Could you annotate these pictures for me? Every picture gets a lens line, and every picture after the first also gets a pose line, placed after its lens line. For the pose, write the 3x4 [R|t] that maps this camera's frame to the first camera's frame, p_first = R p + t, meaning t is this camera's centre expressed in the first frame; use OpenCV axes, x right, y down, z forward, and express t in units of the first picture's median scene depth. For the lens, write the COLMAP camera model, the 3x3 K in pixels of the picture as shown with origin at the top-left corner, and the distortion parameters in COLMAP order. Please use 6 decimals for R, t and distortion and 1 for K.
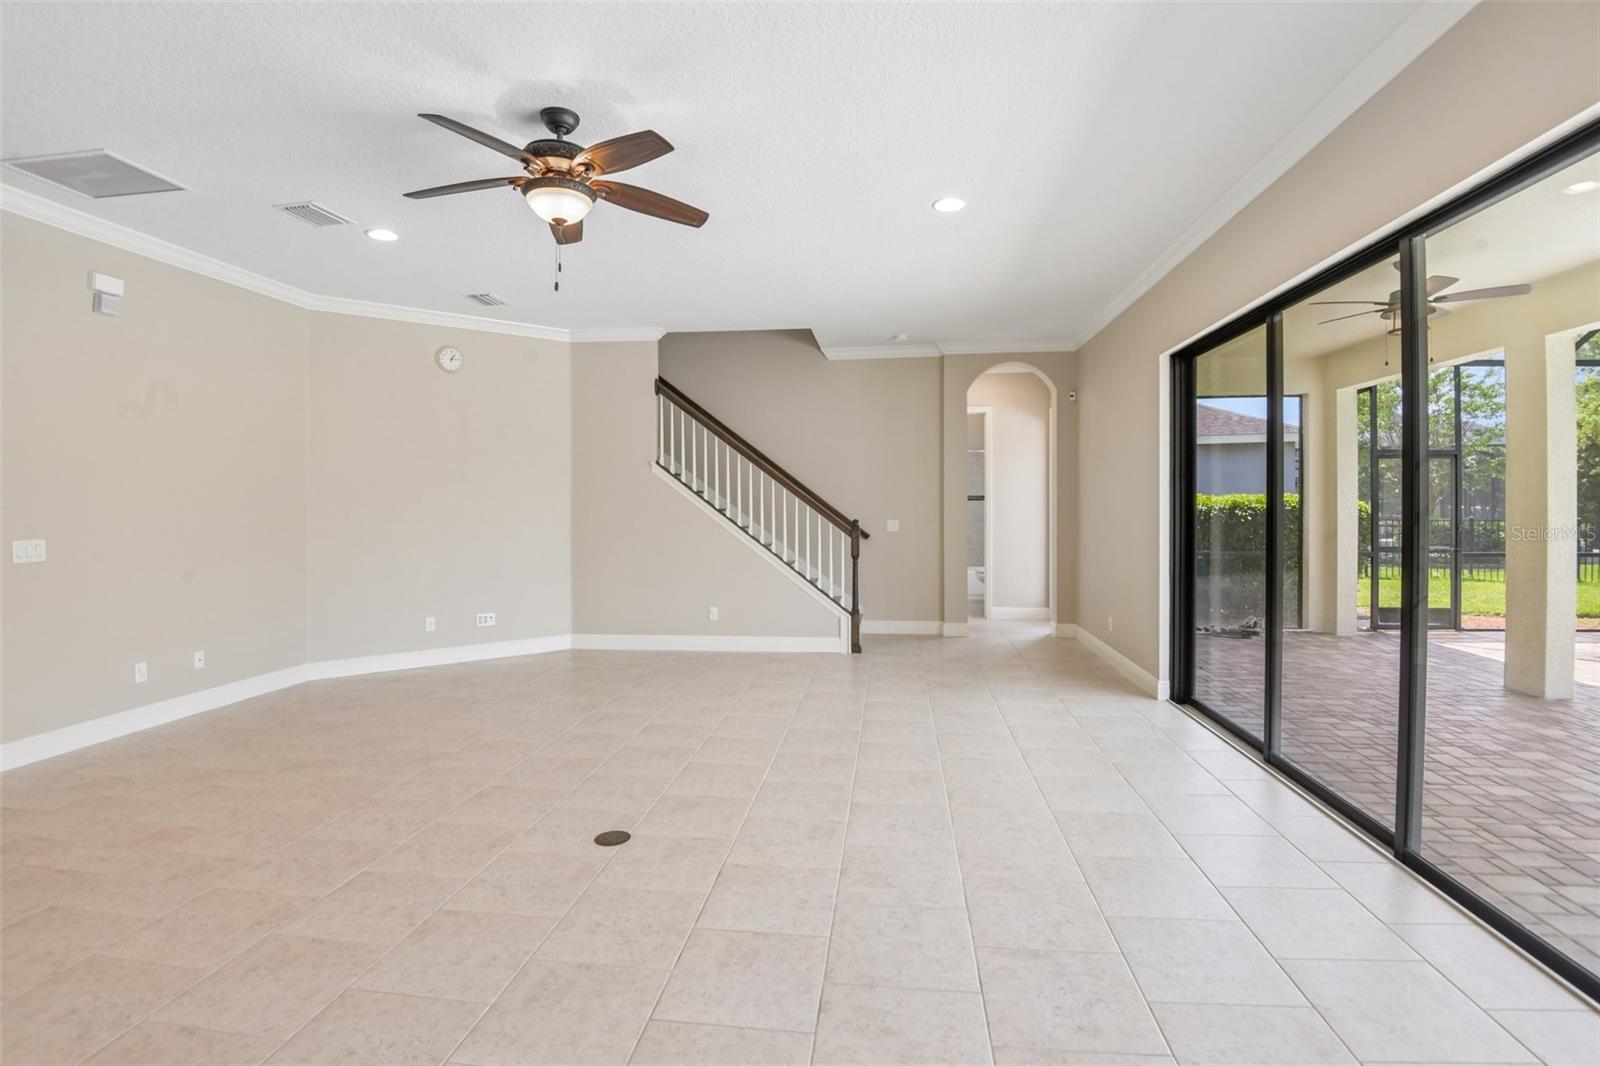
lens RADIAL K [[760.5, 0, 797.5], [0, 760.5, 502.7], [0, 0, 1]] dist [-0.004889, -0.021149]
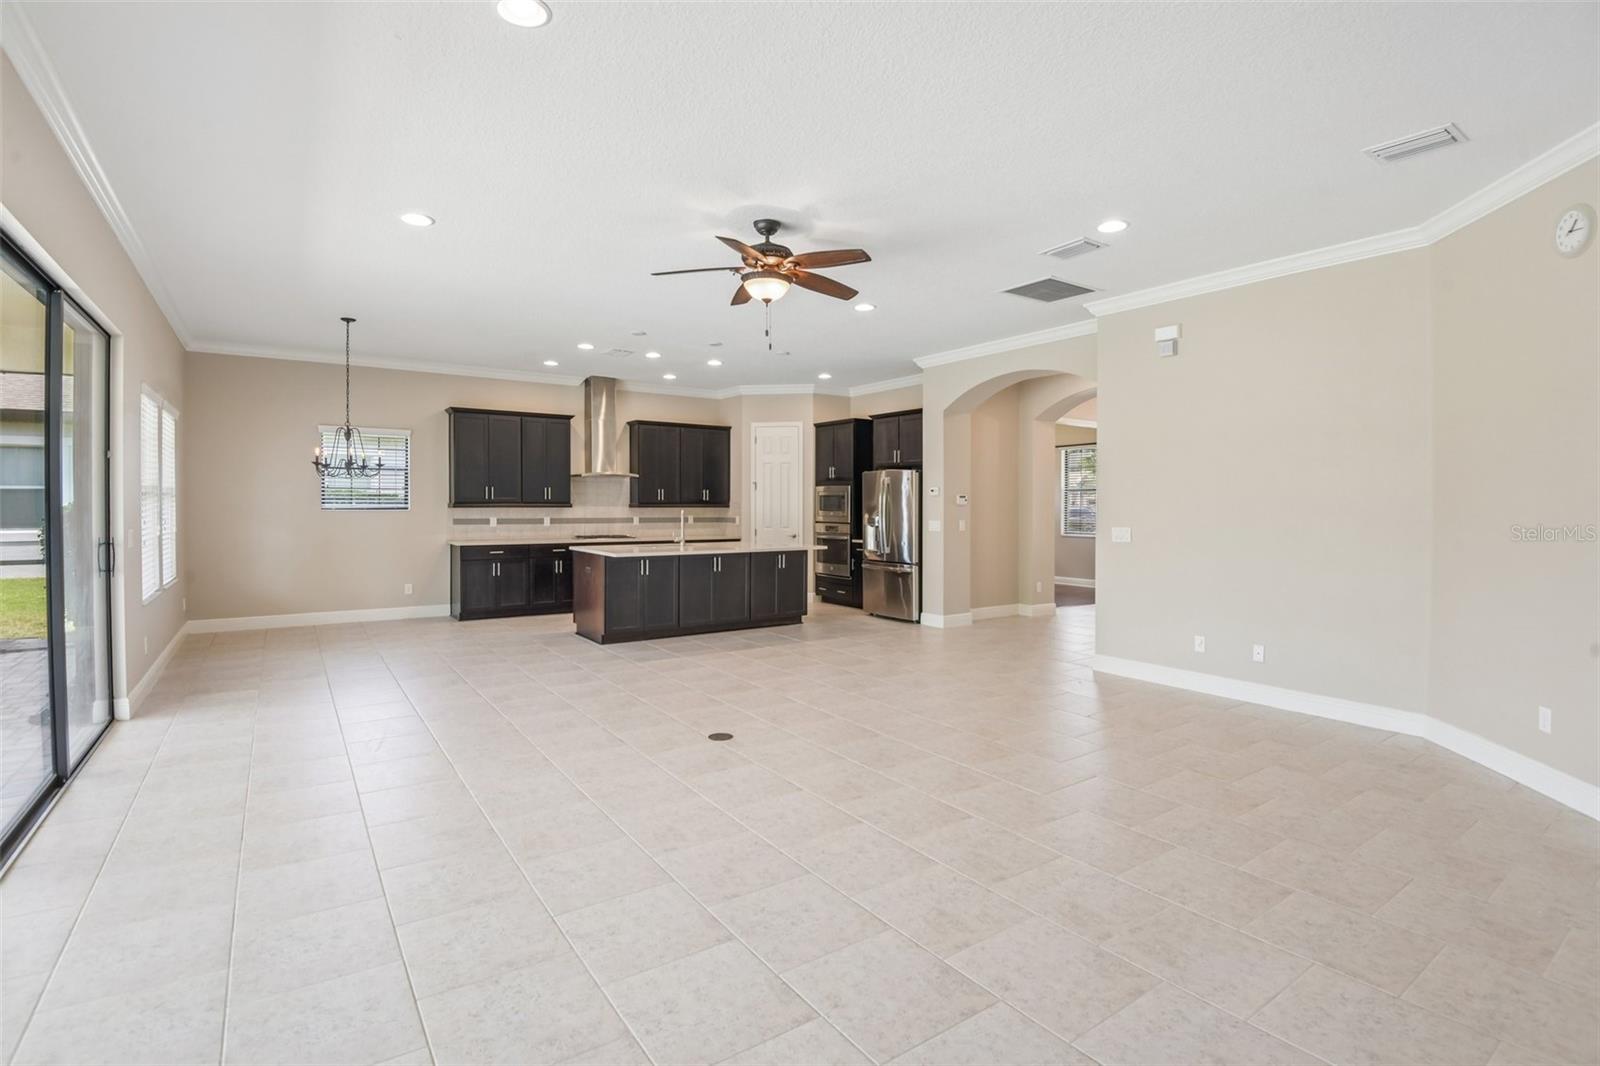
lens RADIAL K [[750.4, 0, 803.0], [0, 750.4, 516.9], [0, 0, 1]] dist [-0.001394, -0.030576]
pose [[-0.739576, 0.013696, -0.672933, 0.308441], [0.000435, 0.999802, 0.019869, -0.000333], [0.673073, 0.014402, -0.739436, 1.126255]]
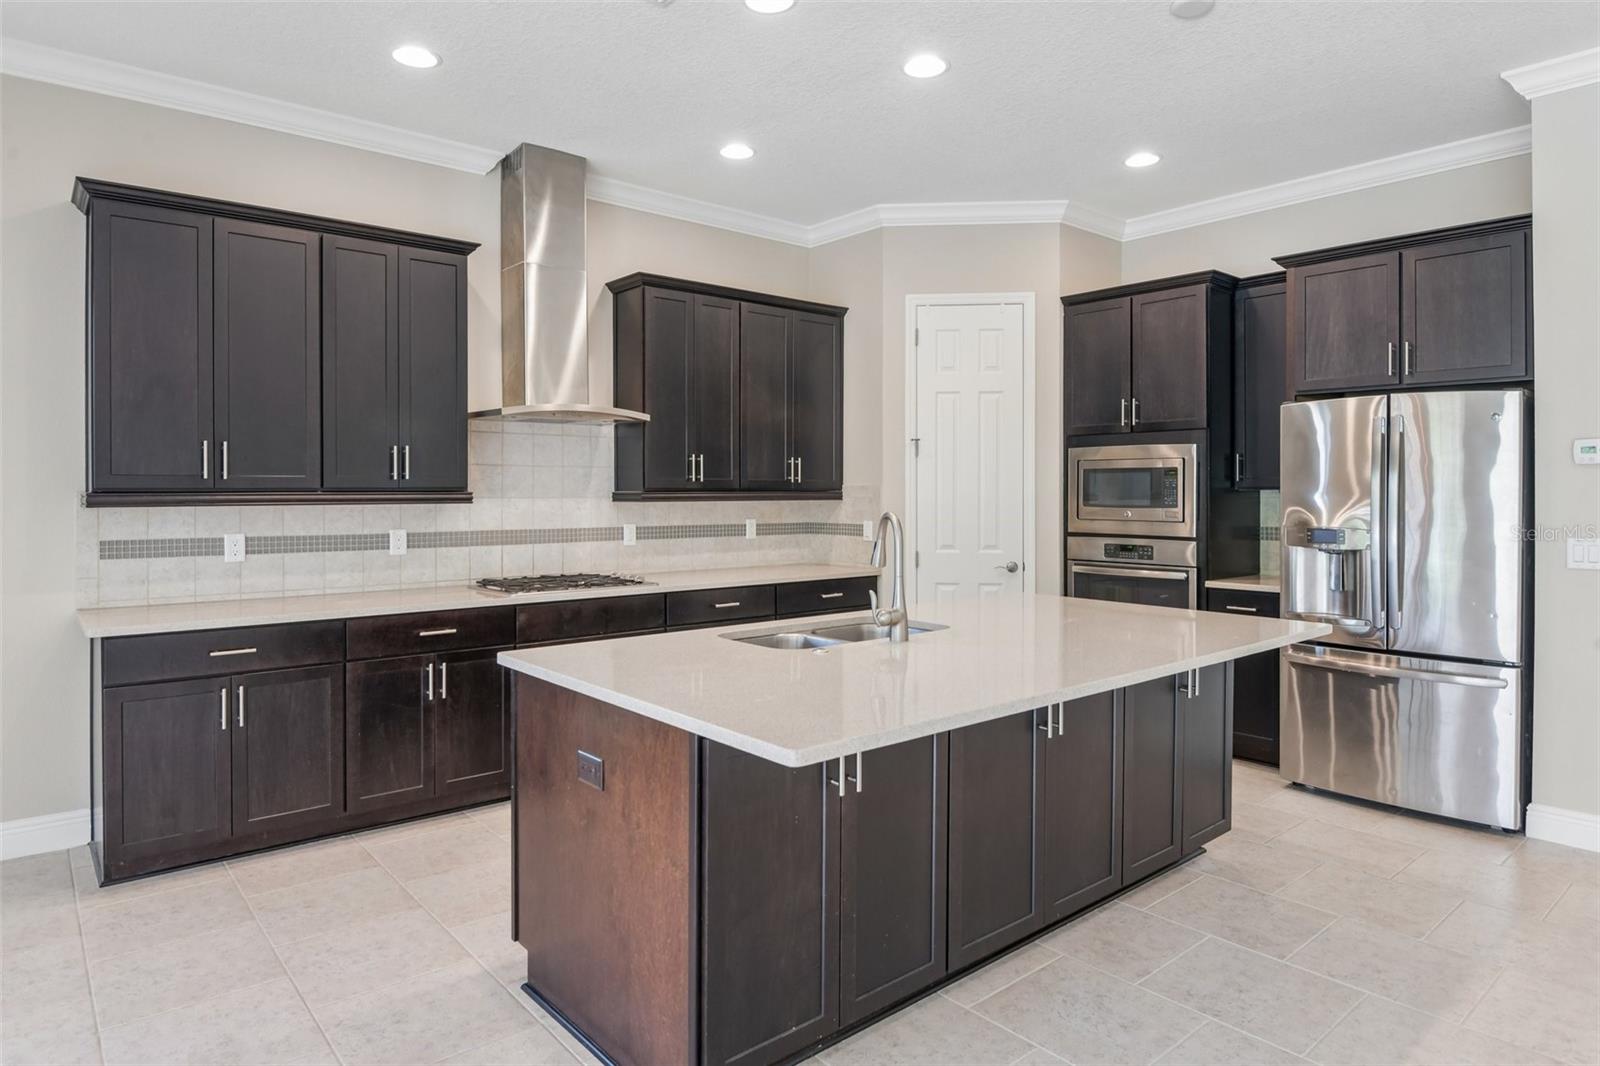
lens RADIAL K [[935.1, 0, 798.3], [0, 935.1, 497.6], [0, 0, 1]] dist [0.021633, -0.042423]
pose [[-0.674909, 0.010821, -0.737822, -0.049545], [0.003821, 0.999930, 0.011170, 0.000015], [0.737891, 0.004720, -0.674903, 0.267871]]
